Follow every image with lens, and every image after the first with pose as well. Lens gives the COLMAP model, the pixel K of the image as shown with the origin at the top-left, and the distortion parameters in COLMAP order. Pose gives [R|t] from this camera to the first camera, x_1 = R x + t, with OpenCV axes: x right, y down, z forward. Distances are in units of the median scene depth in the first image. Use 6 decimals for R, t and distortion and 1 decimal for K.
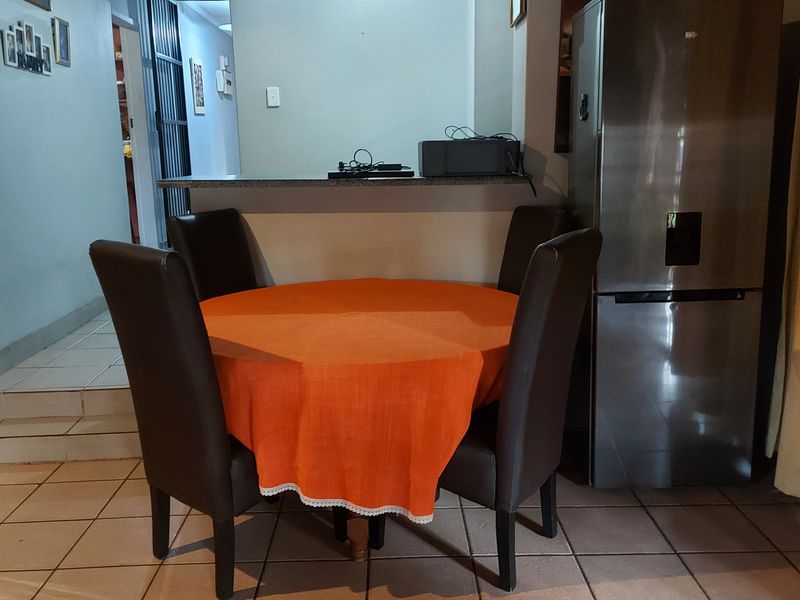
lens RADIAL K [[763.3, 0, 400.0], [0, 763.3, 300.0], [0, 0, 1]] dist [0.097363, -0.092439]
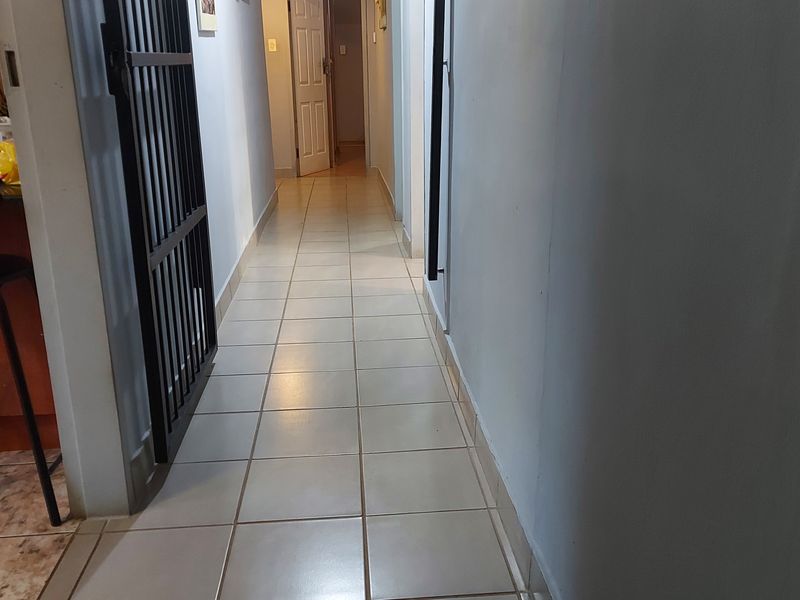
lens RADIAL K [[763.3, 0, 400.0], [0, 763.3, 300.0], [0, 0, 1]] dist [0.097363, -0.092439]
pose [[0.998442, -0.004053, 0.055652, -0.371122], [-0.001397, 0.995231, 0.097533, -0.284391], [-0.055782, -0.097458, 0.993675, 1.162272]]
